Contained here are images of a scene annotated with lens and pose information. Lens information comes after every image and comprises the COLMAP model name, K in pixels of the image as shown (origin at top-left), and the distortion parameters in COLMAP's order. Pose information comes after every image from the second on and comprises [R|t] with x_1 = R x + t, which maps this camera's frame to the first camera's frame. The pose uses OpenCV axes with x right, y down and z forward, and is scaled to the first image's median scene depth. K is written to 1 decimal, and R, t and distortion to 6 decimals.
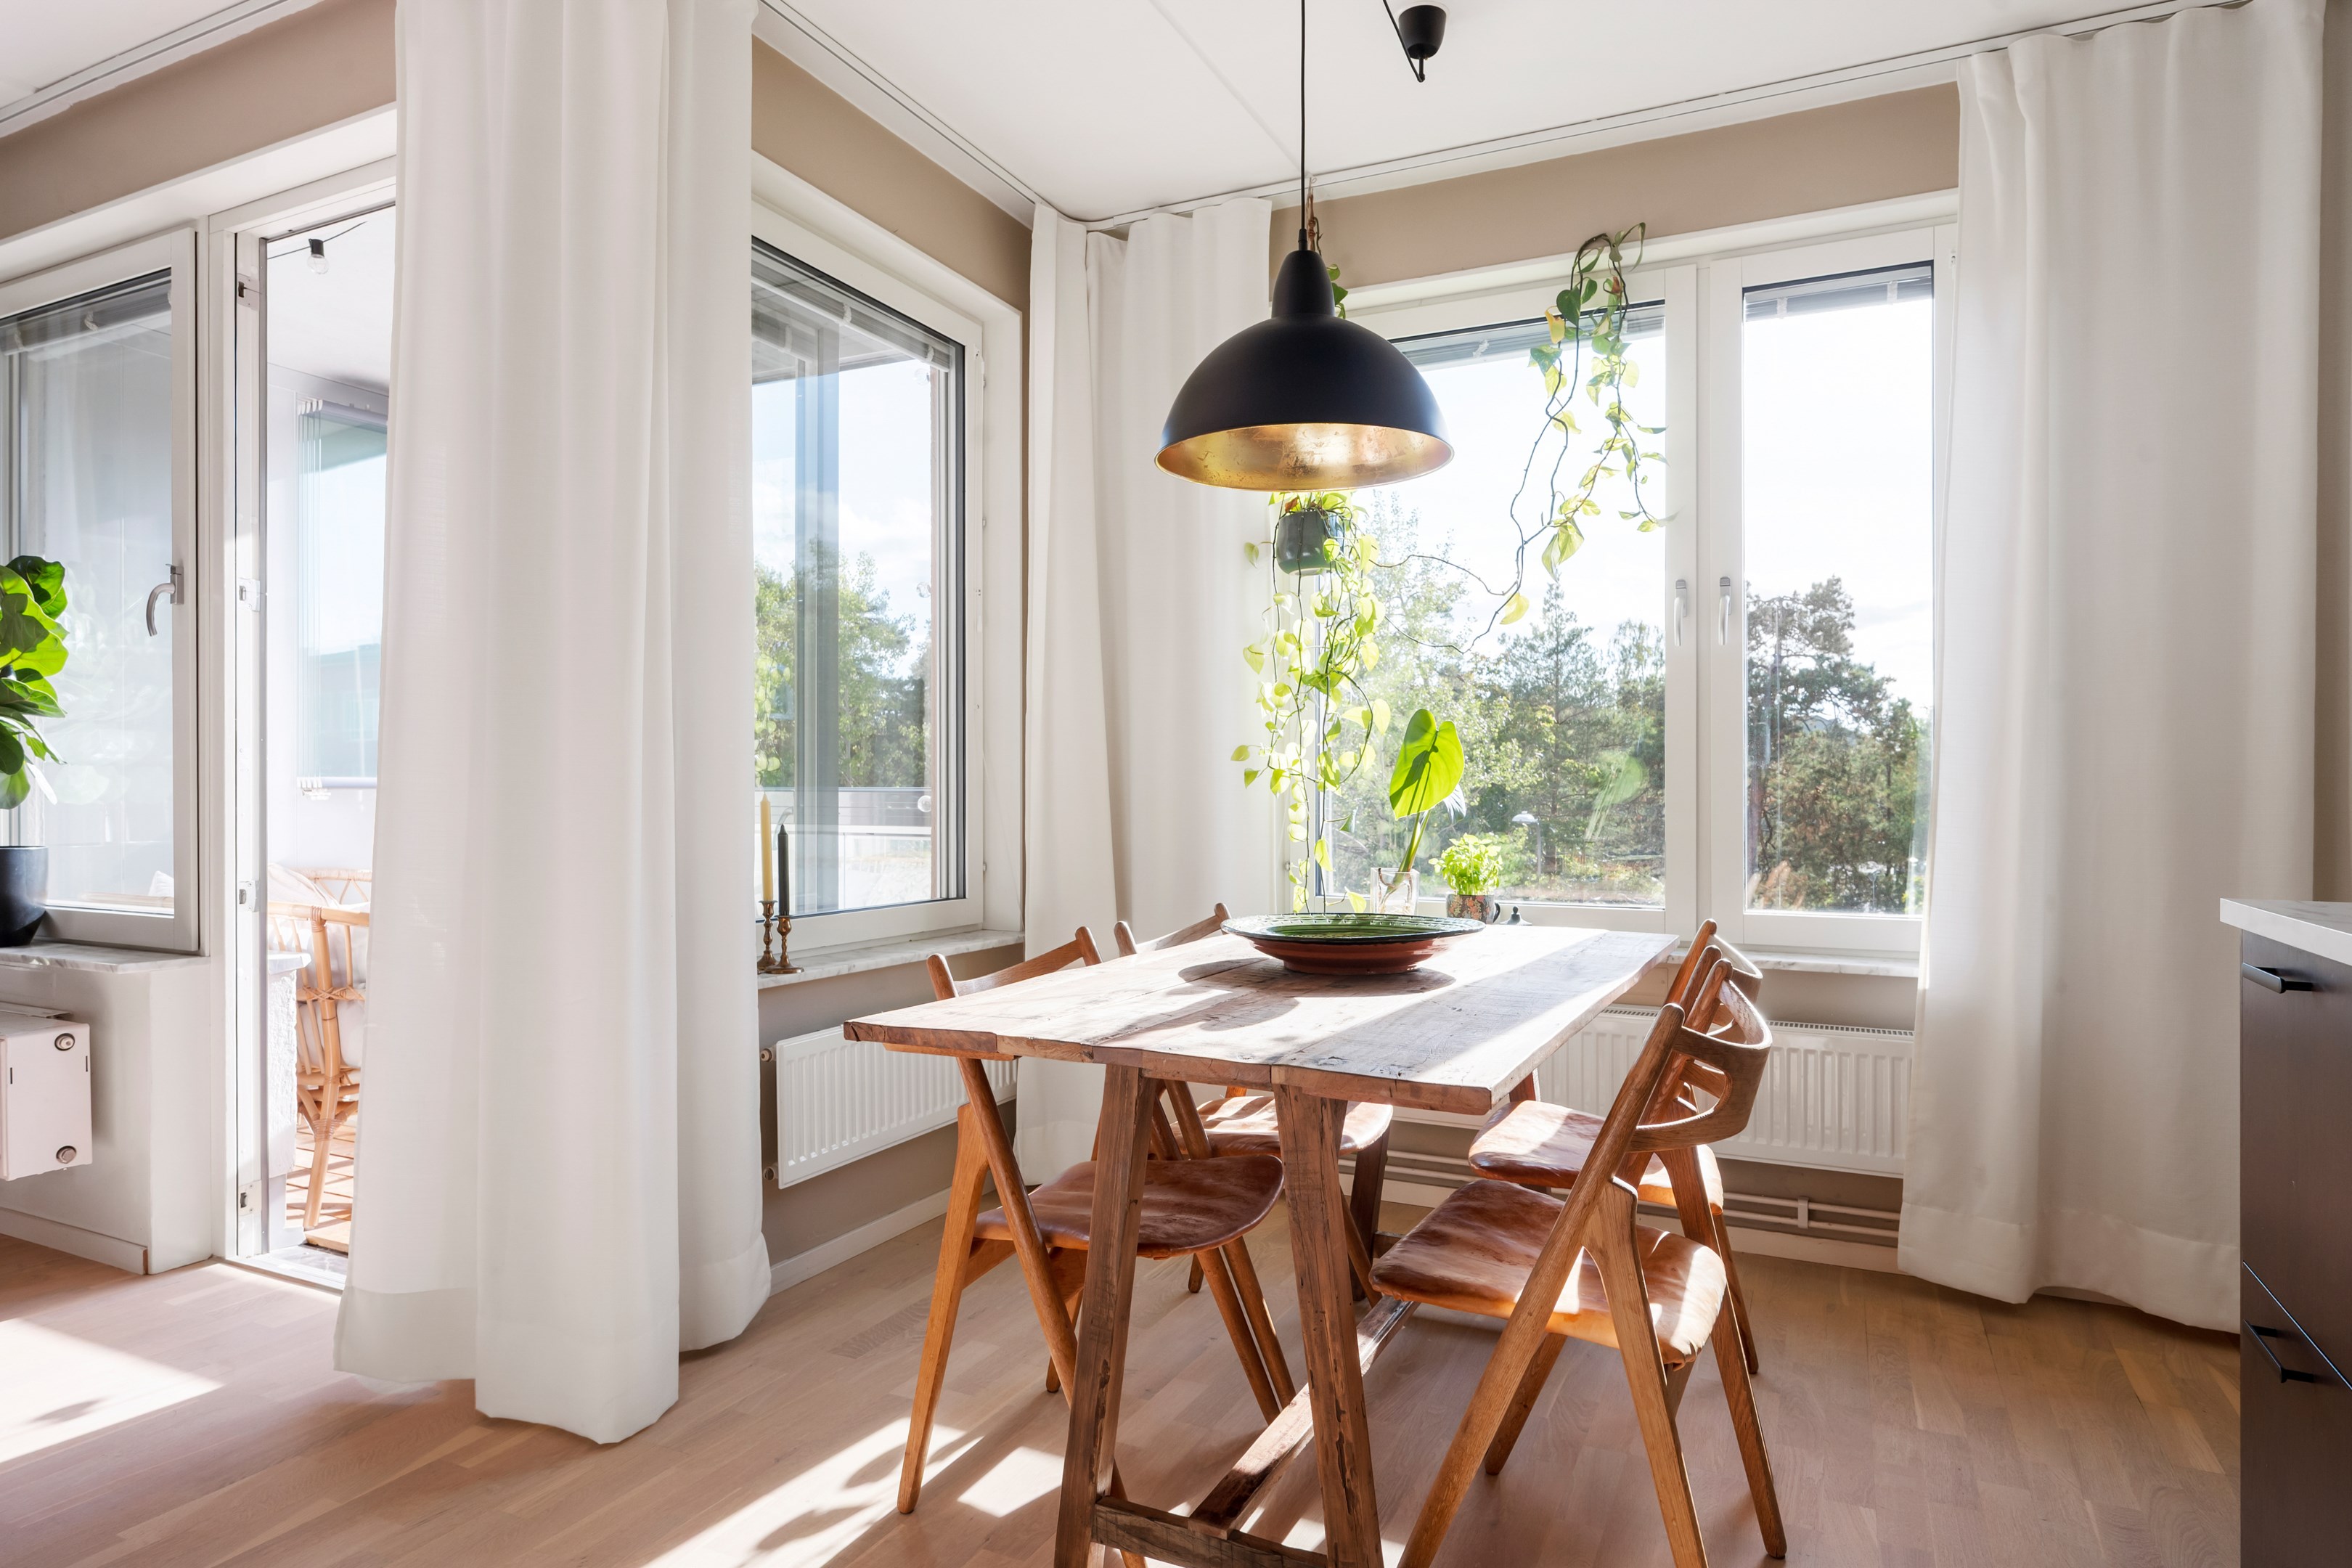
lens RADIAL K [[1335.3, 0, 1180.3], [0, 1335.3, 771.9], [0, 0, 1]] dist [-0.001295, 0.000561]
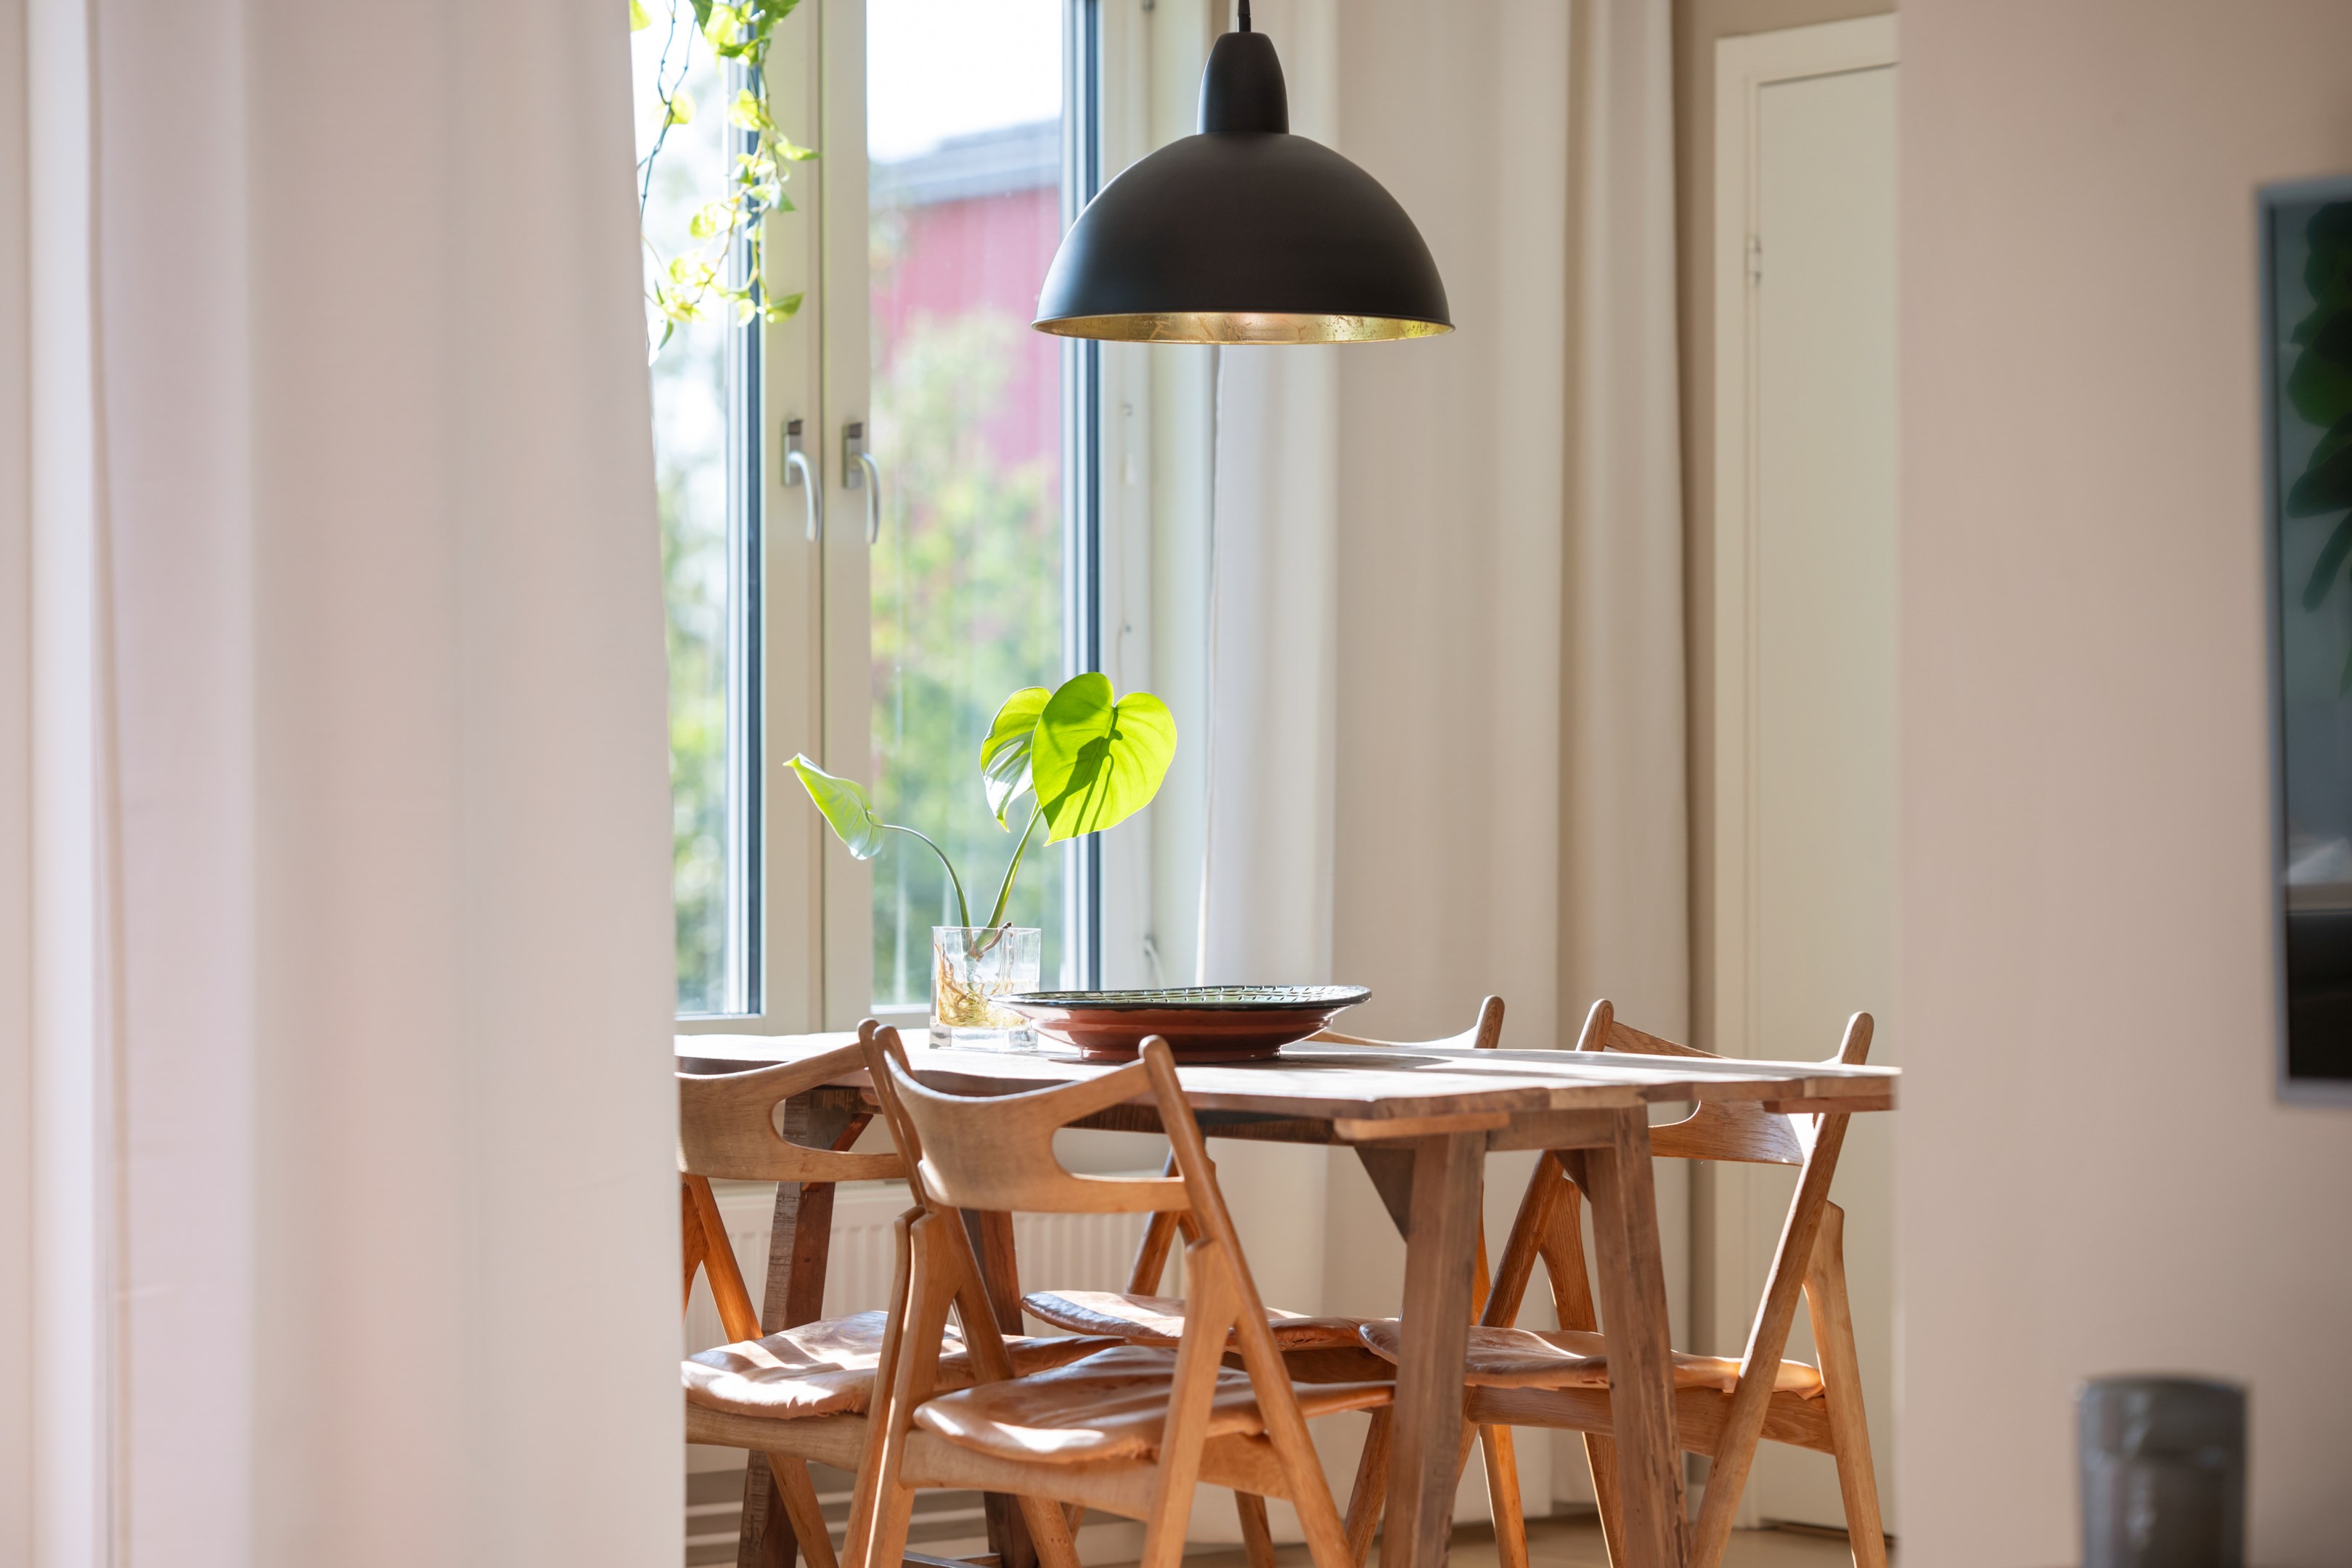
lens RADIAL K [[5802.5, 0, 1172.6], [0, 5802.5, 787.2], [0, 0, 1]] dist [0.106996, 0.420936]
pose [[0.431069, -0.004565, 0.902307, -1.840749], [-0.008441, 0.999923, 0.009091, -0.014243], [-0.902279, -0.011535, 0.430997, -0.197494]]
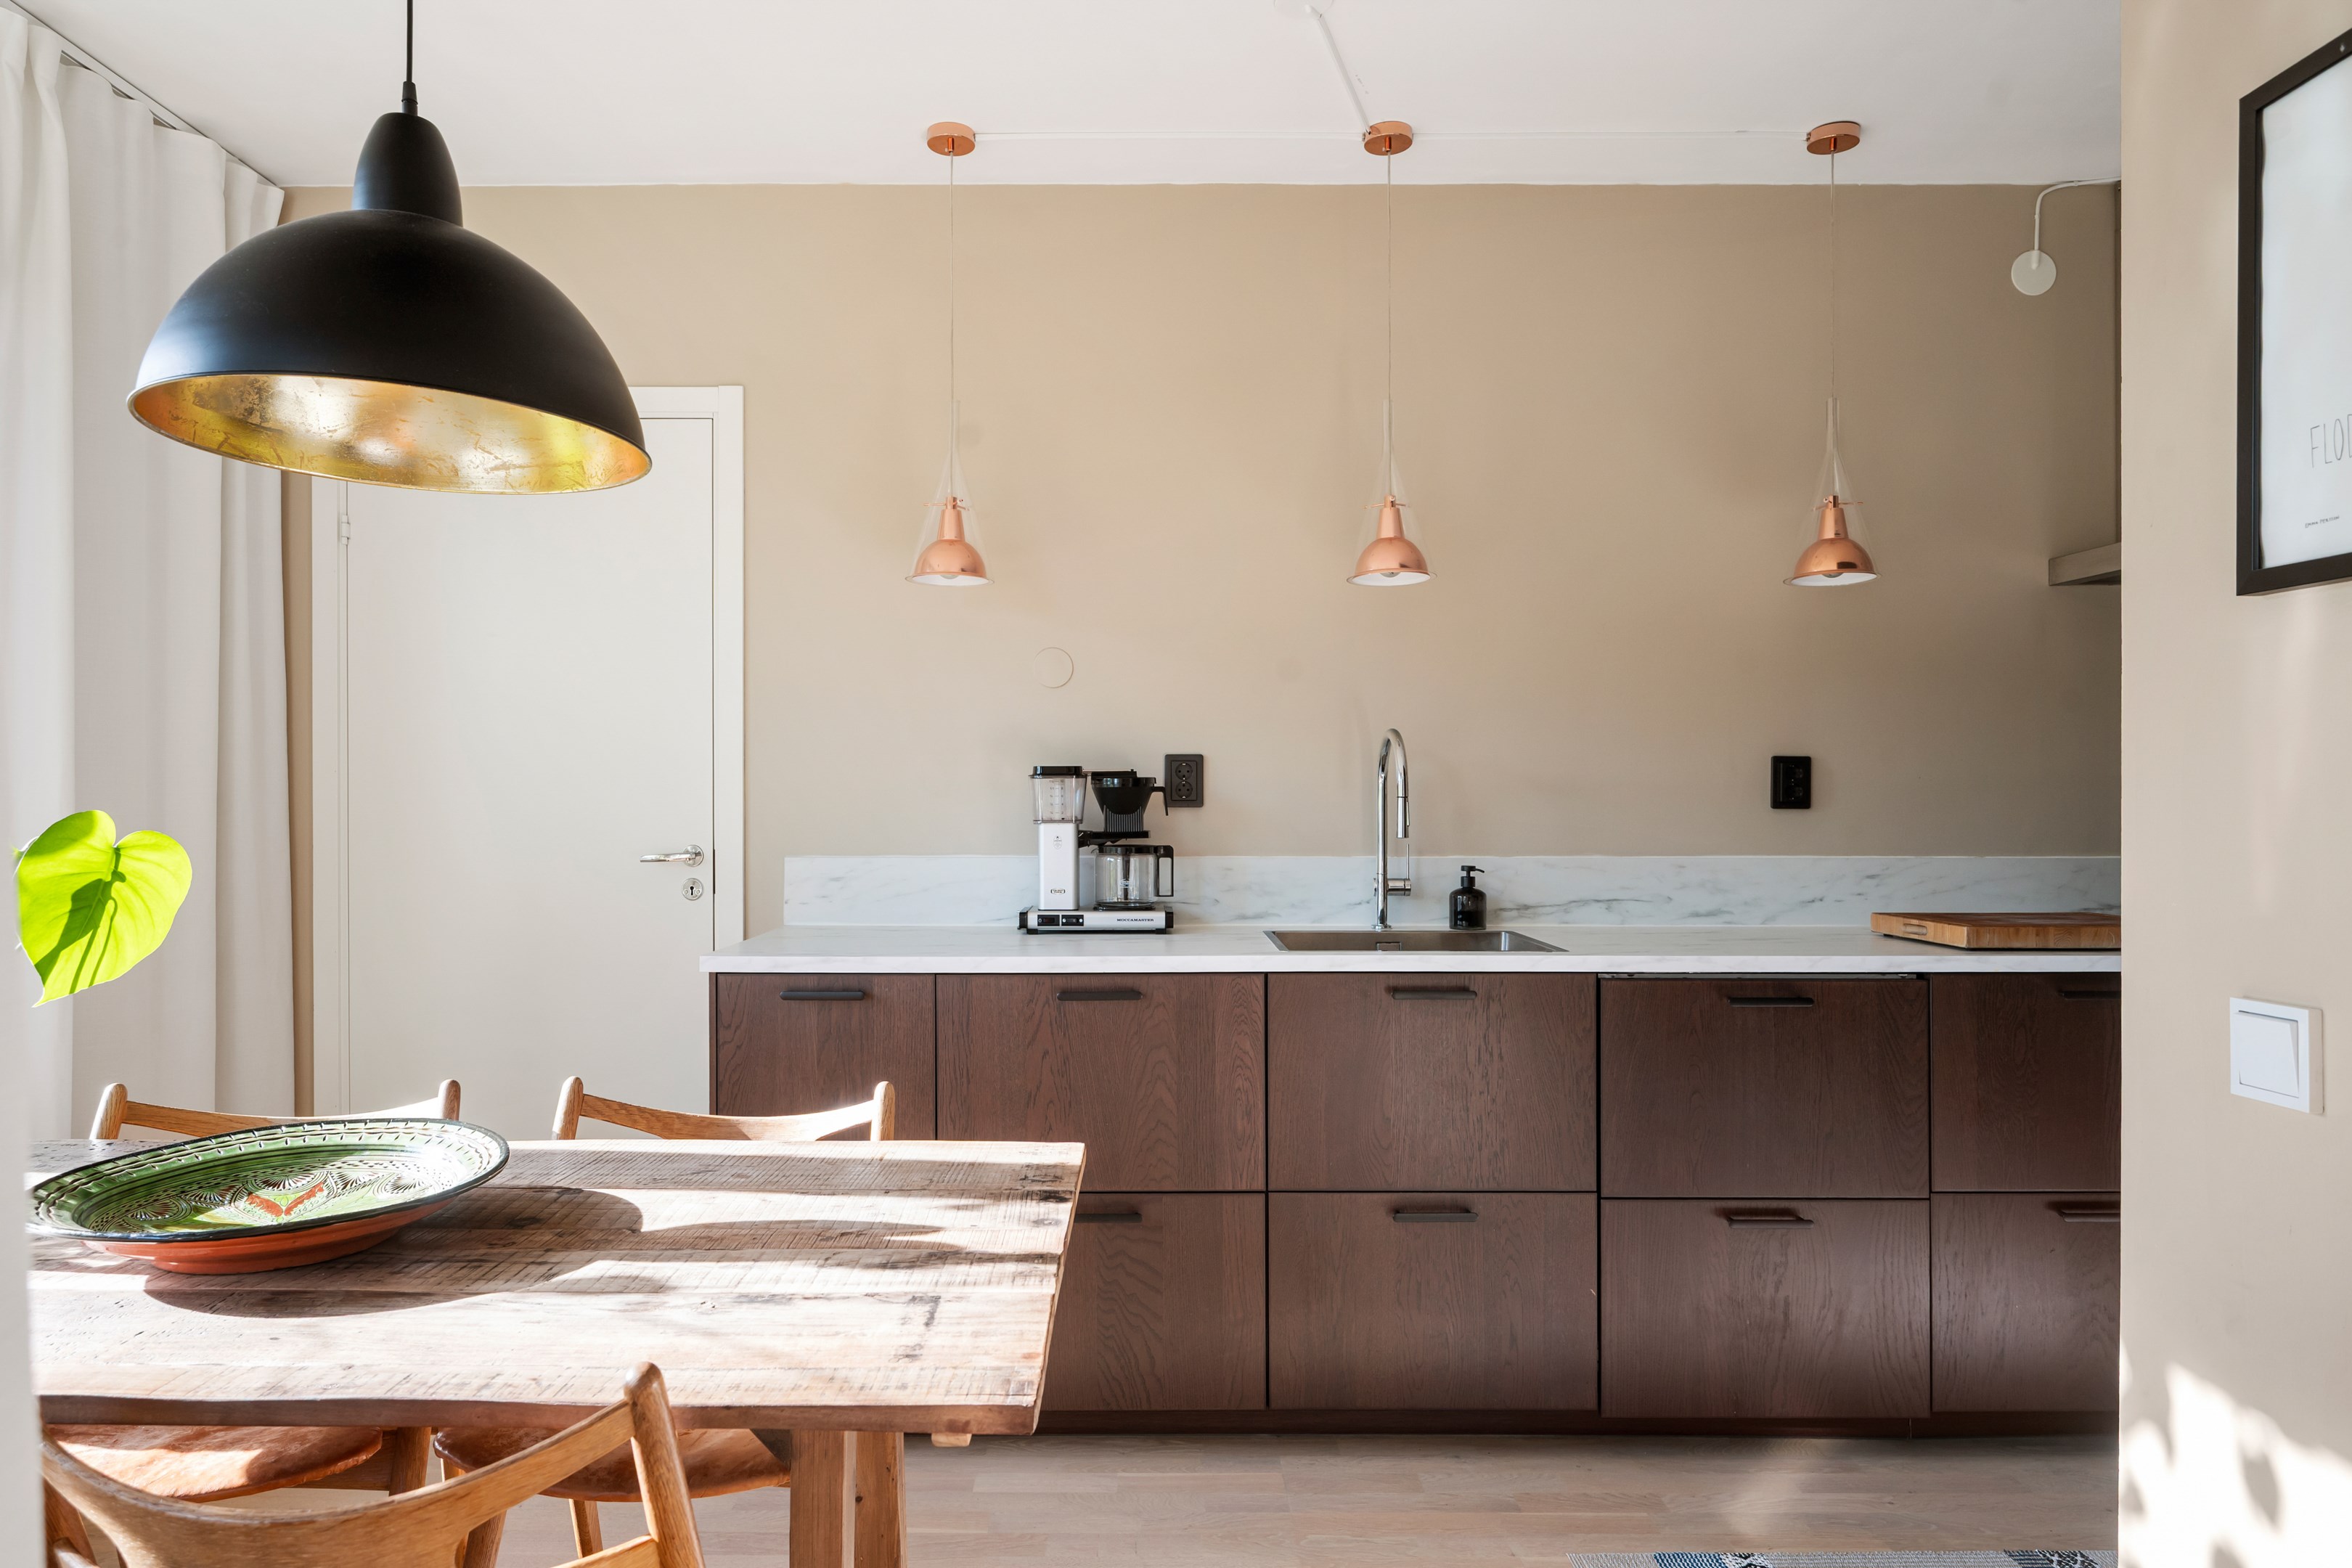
lens RADIAL K [[1445.7, 0, 1166.4], [0, 1445.7, 798.3], [0, 0, 1]] dist [-0.009886, -0.000061]
pose [[-0.437761, -0.004368, 0.899081, -0.480013], [-0.015336, 0.999879, -0.002609, -0.045733], [-0.898960, -0.014930, -0.437775, 0.660252]]
